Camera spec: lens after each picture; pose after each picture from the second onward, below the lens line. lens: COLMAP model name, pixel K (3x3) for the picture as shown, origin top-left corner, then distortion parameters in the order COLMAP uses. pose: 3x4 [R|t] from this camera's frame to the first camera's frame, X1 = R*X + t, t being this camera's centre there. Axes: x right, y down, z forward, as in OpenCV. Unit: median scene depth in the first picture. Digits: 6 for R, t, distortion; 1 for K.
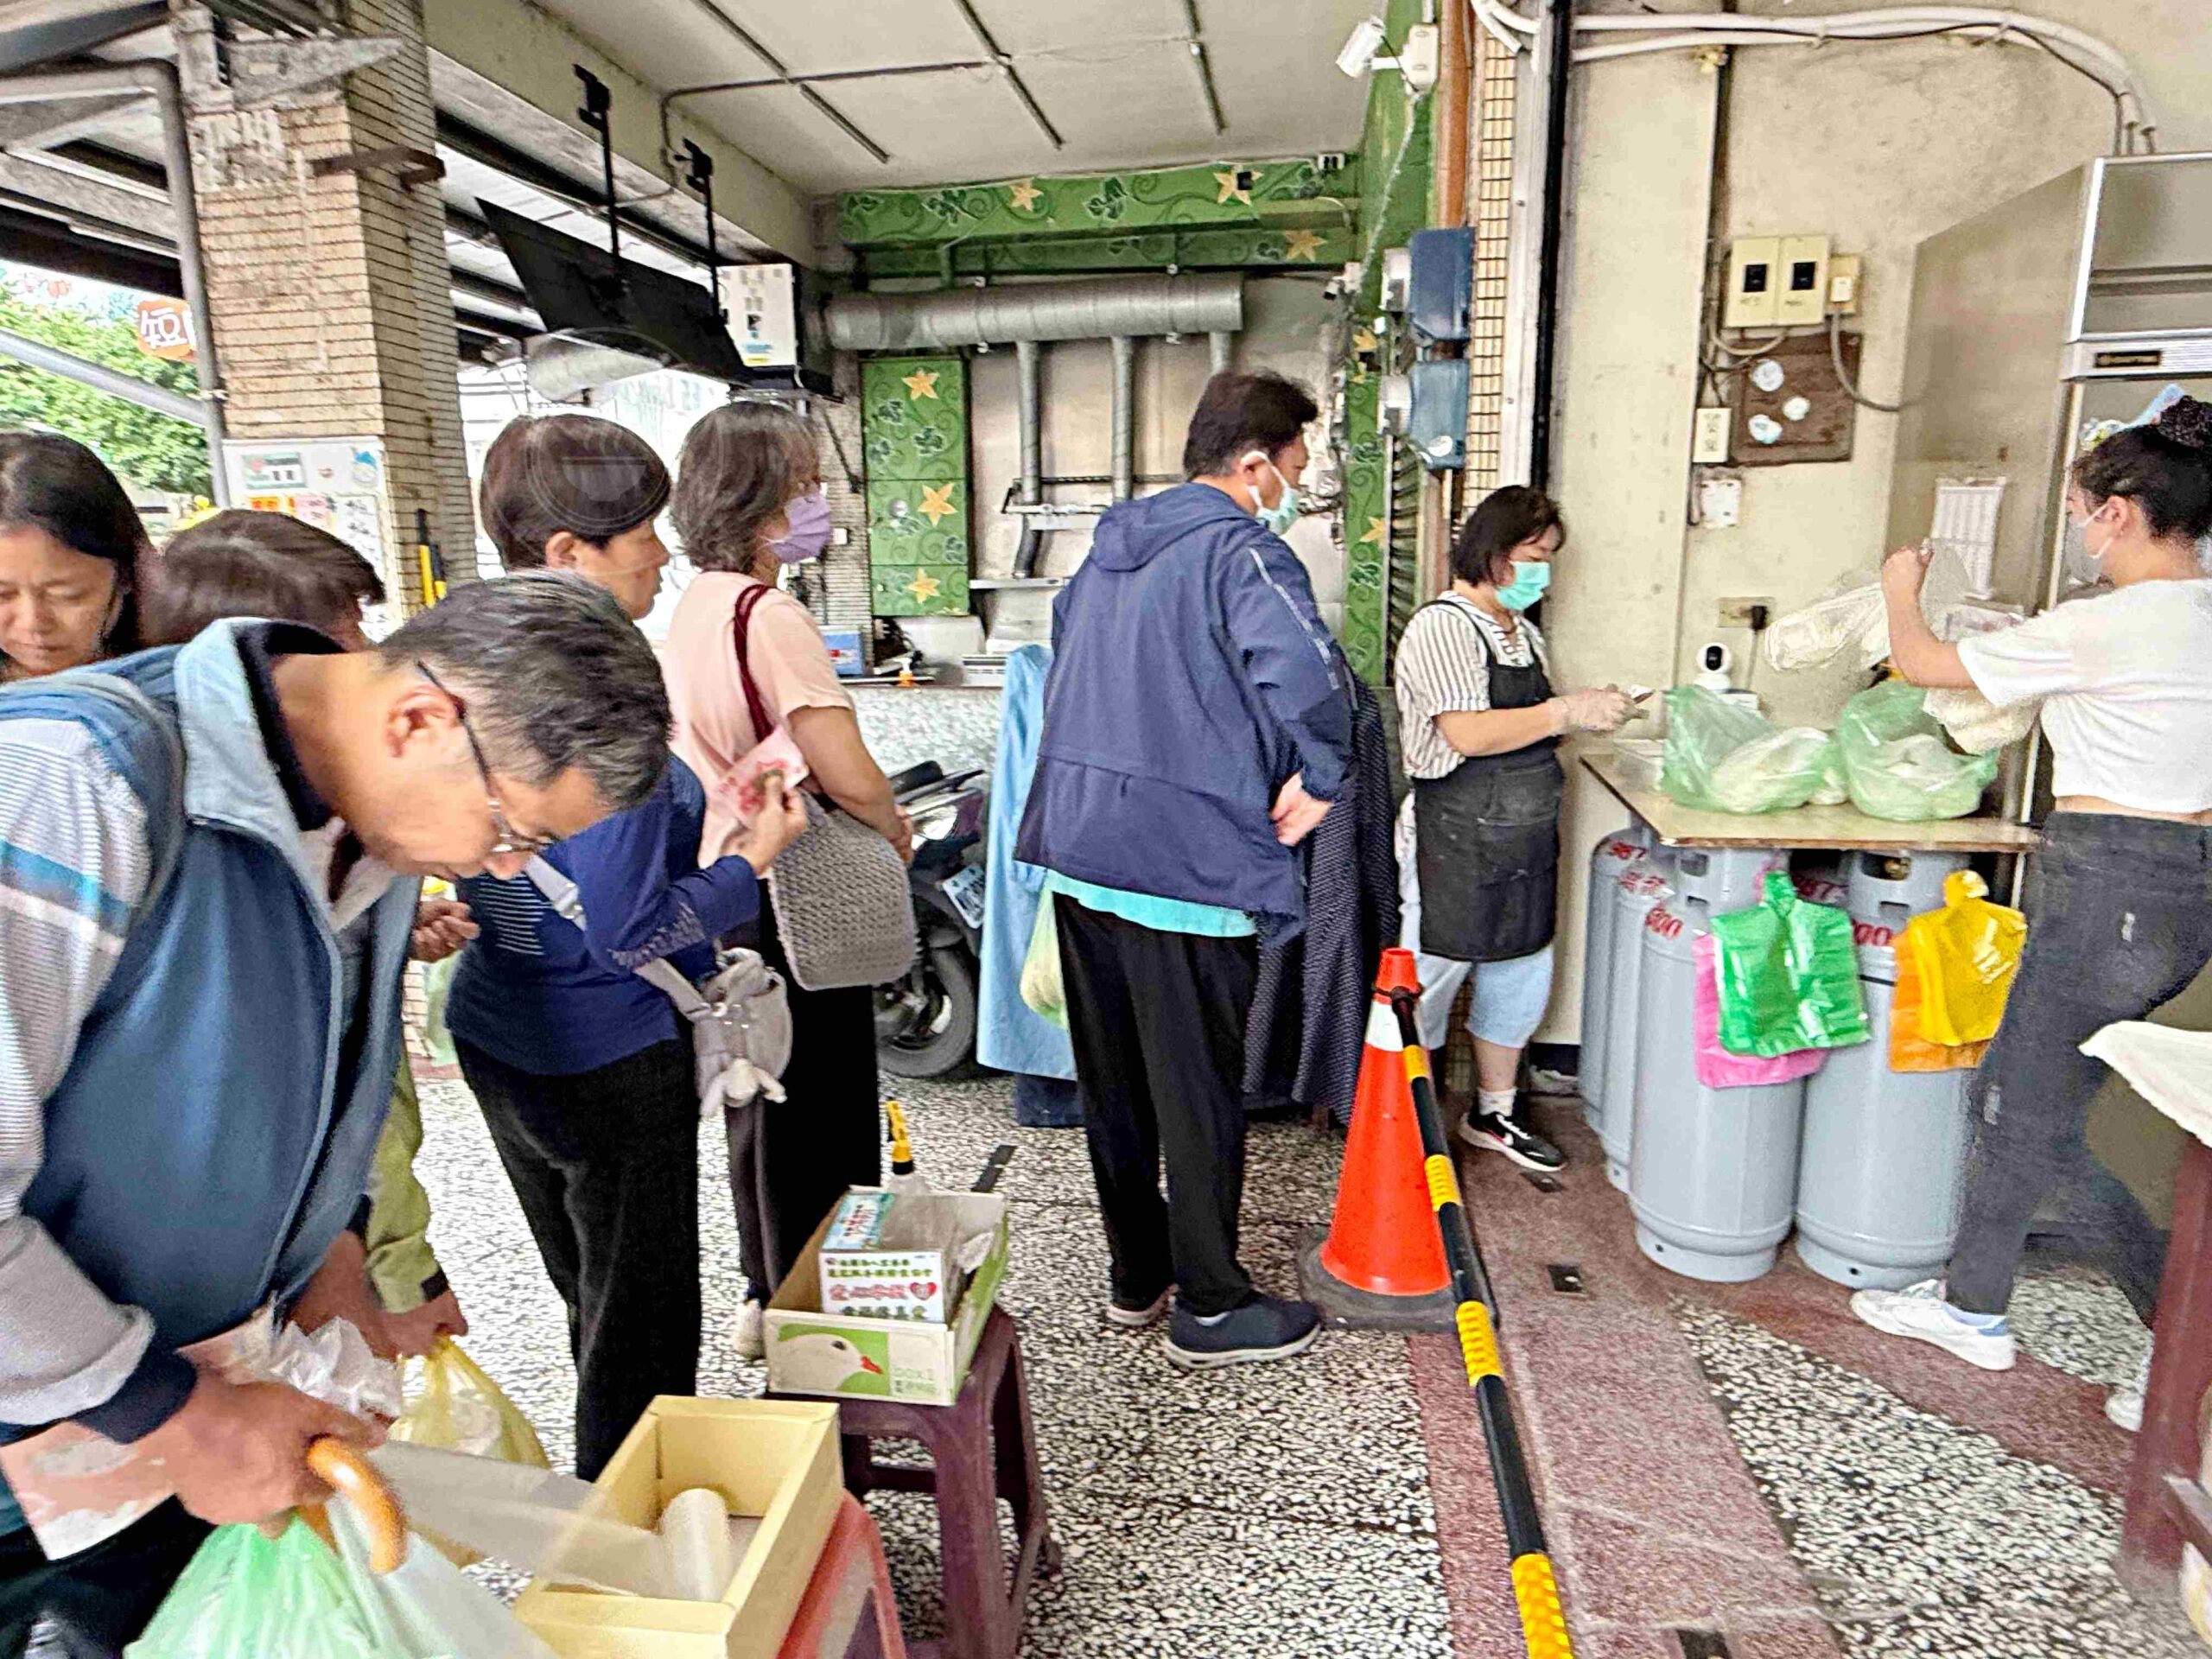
lens RADIAL K [[1410.3, 0, 1100.0], [0, 1410.3, 830.3], [0, 0, 1]] dist [0.005046, 0.000709]
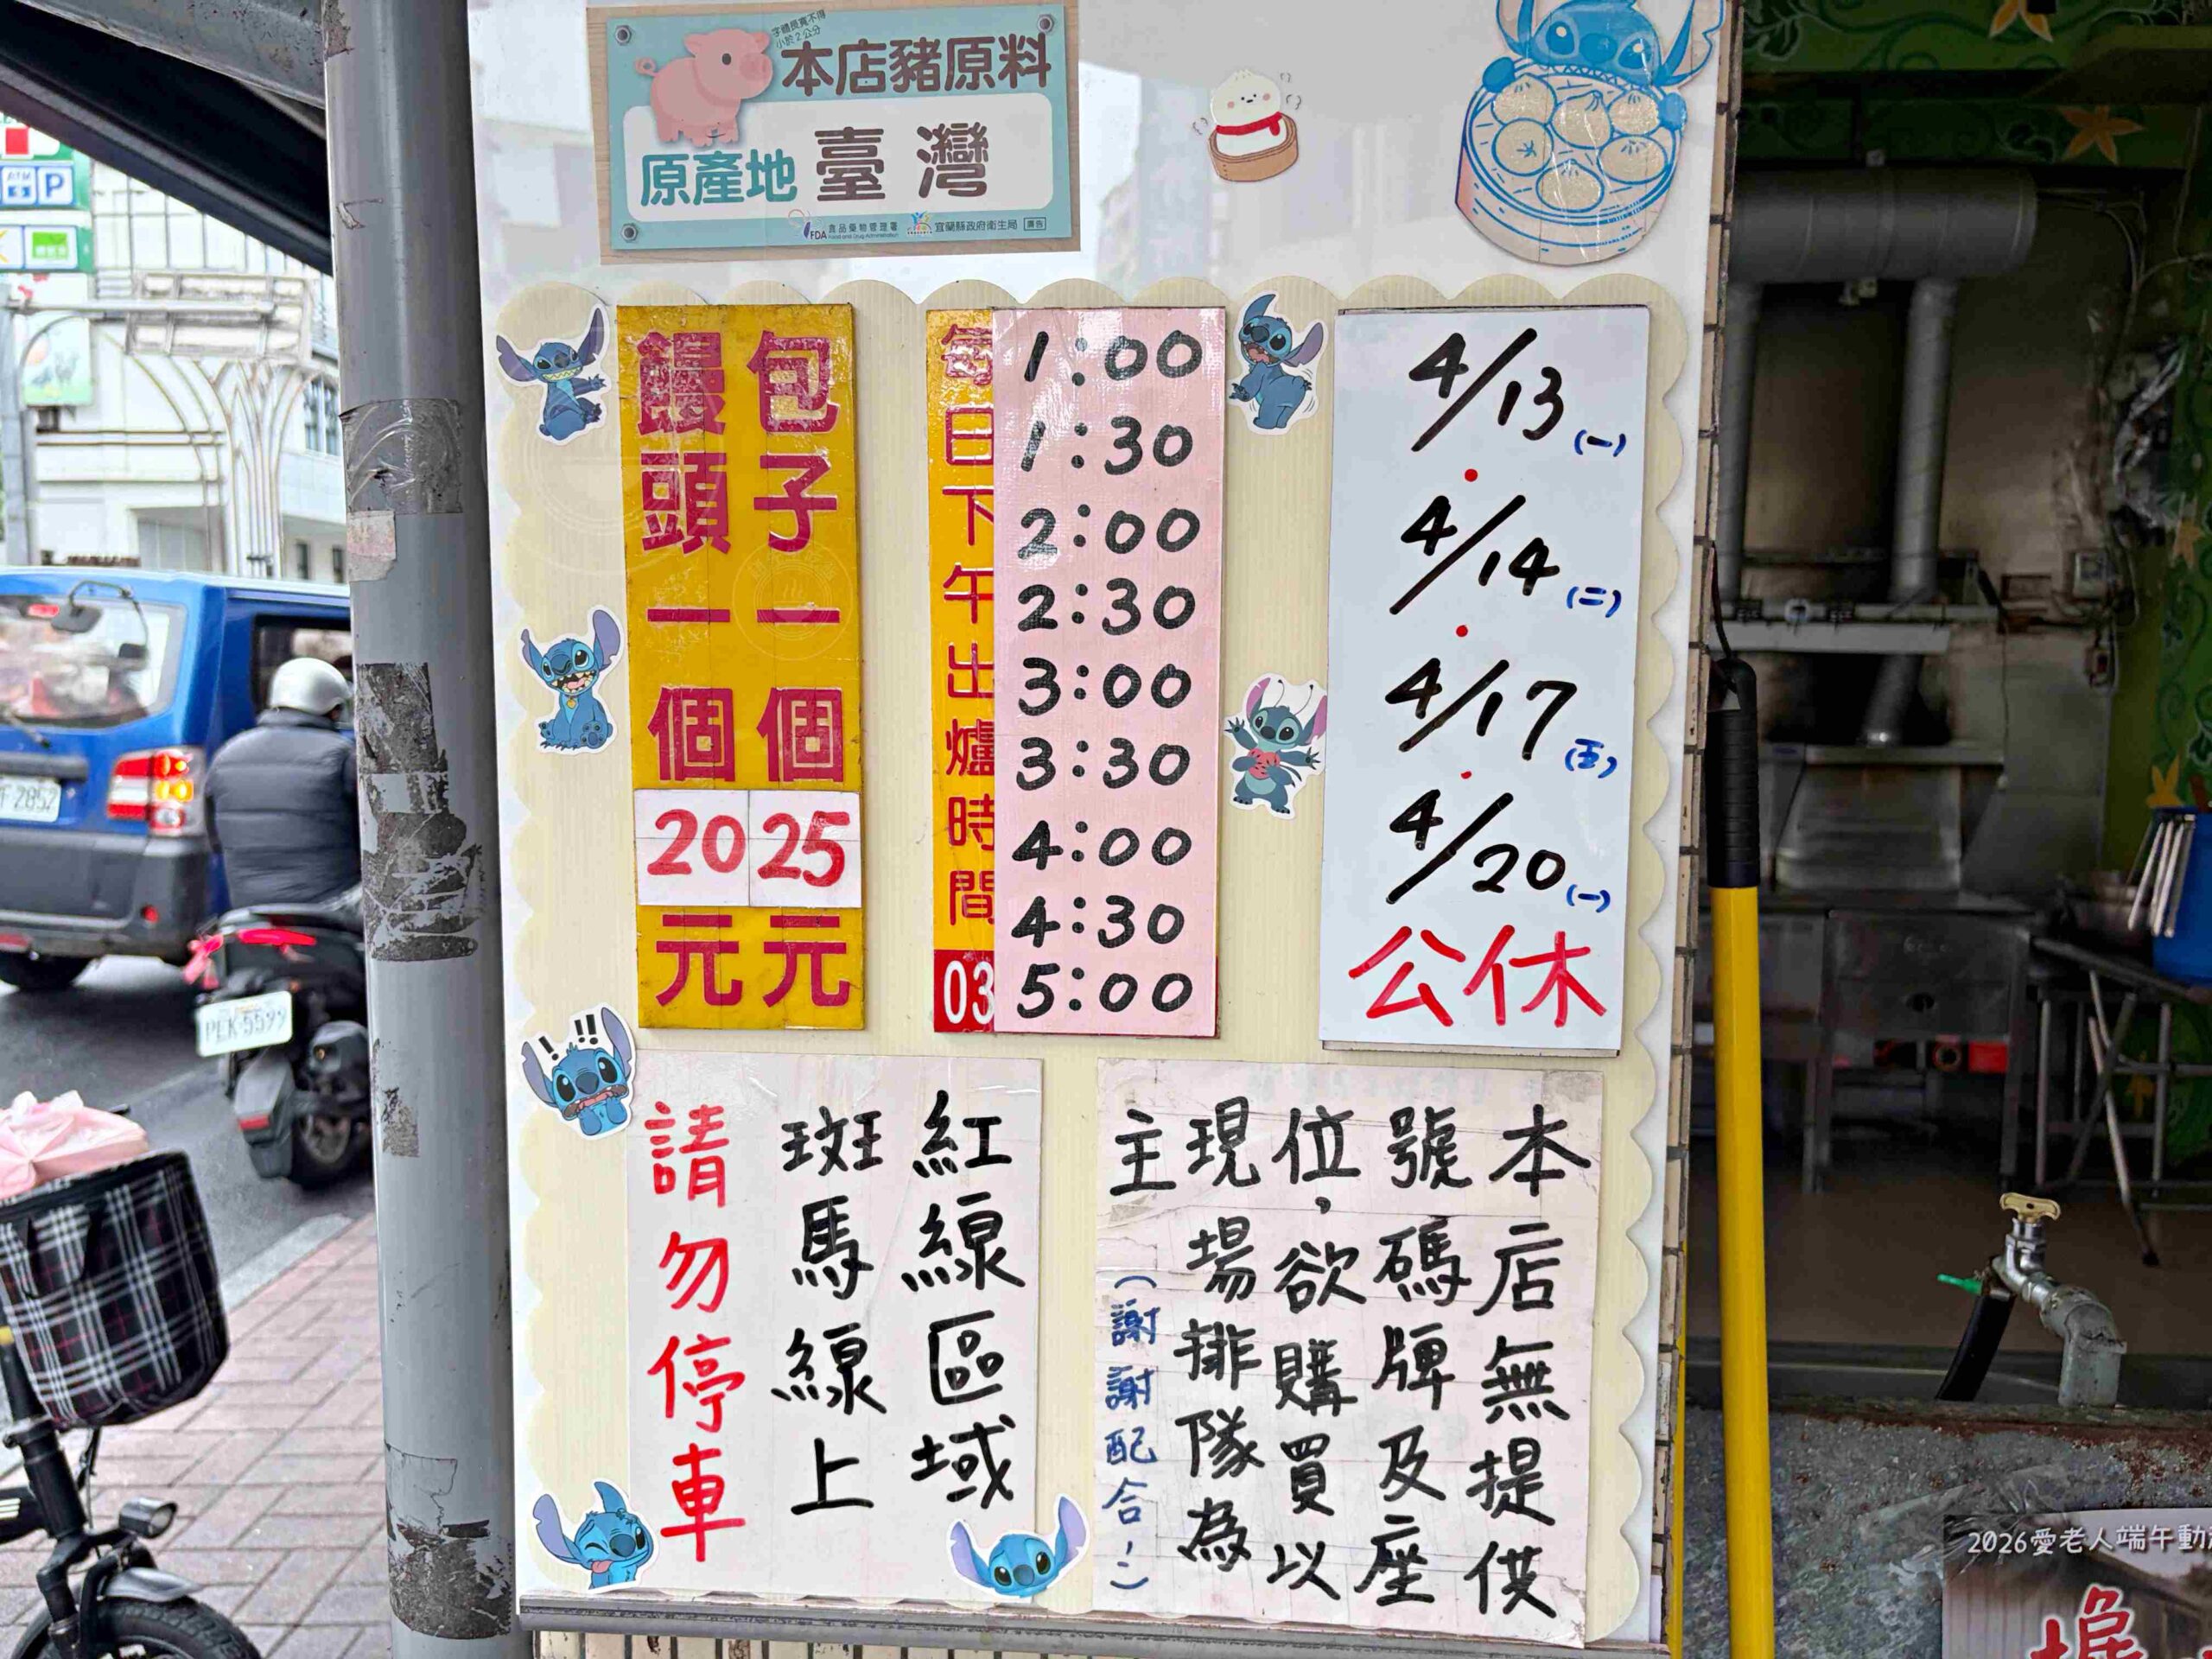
lens RADIAL K [[1710.3, 0, 1104.2], [0, 1710.3, 831.5], [0, 0, 1]] dist [-0.000187, -0.005357]
pose [[0.992440, 0.007800, 0.122481, -0.313670], [0.005072, 0.994519, -0.104432, -0.090136], [-0.122625, 0.104264, 0.986961, 0.452838]]
